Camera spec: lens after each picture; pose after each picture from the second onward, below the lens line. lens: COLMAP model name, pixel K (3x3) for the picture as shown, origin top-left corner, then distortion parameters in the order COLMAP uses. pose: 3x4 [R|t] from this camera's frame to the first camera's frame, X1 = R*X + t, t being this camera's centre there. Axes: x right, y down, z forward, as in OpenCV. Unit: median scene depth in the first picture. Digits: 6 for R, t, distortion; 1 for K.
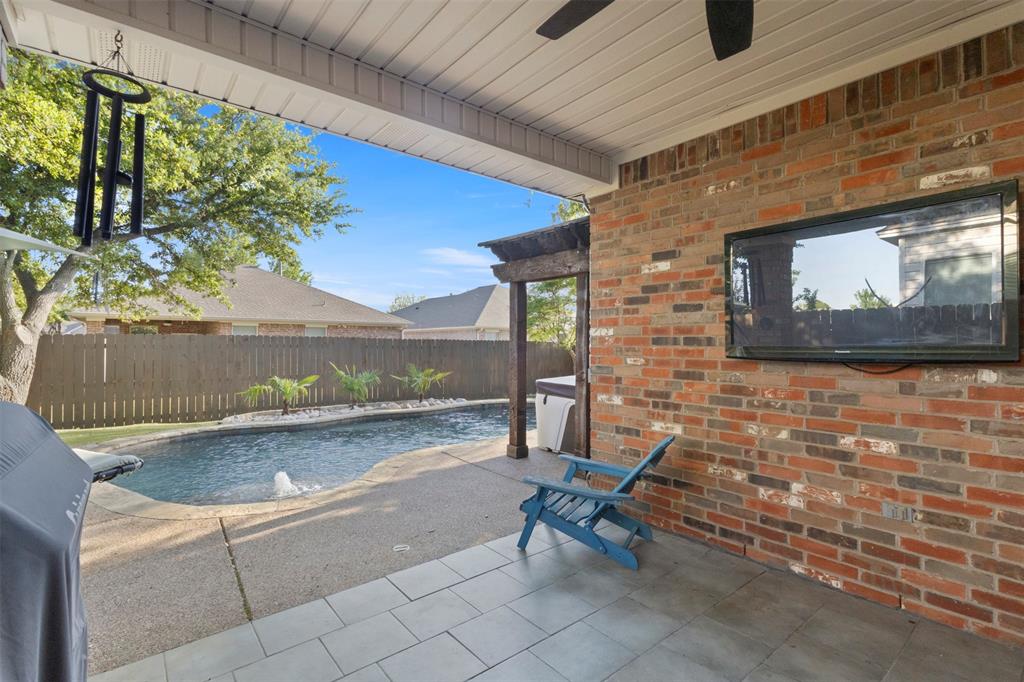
lens RADIAL K [[472.0, 0, 512.1], [0, 472.0, 344.1], [0, 0, 1]] dist [0.004141, 0.000341]
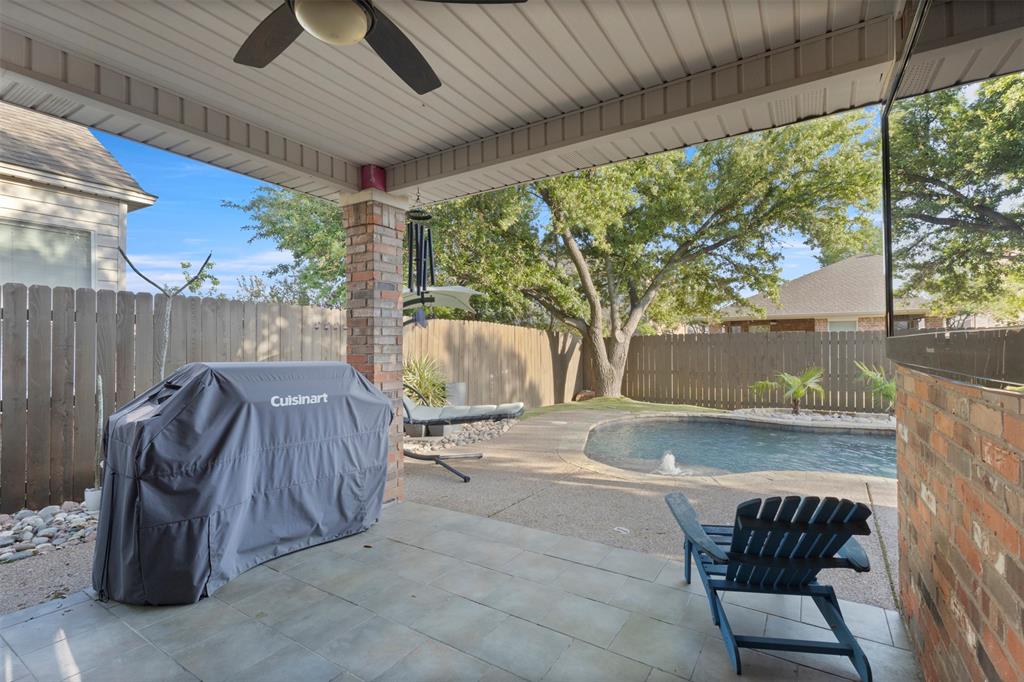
lens RADIAL K [[471.0, 0, 510.2], [0, 471.0, 344.5], [0, 0, 1]] dist [0.000444, 0.000218]
pose [[0.312279, -0.003346, -0.949985, 0.219348], [0.009939, 0.999951, -0.000255, 0.002384], [0.949939, -0.009362, 0.312297, 0.134299]]
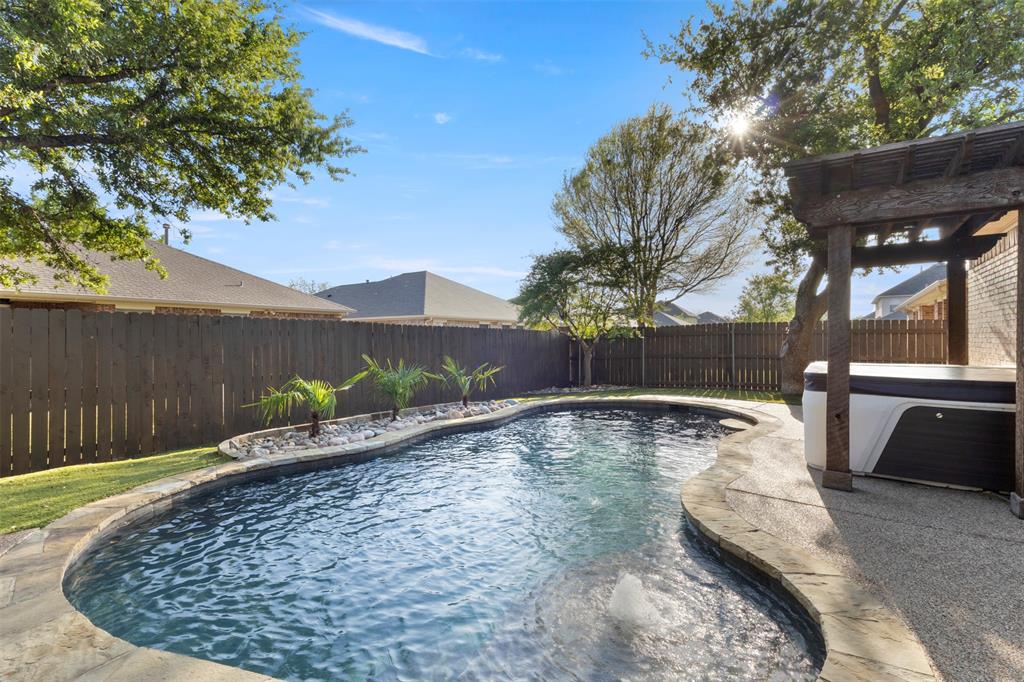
lens RADIAL K [[468.3, 0, 509.8], [0, 468.3, 340.7], [0, 0, 1]] dist [-0.000841, 0.000034]
pose [[0.966751, -0.004084, 0.255687, -0.339974], [0.003285, 0.999988, 0.003550, 0.015500], [-0.255699, -0.002592, 0.966753, 0.270948]]
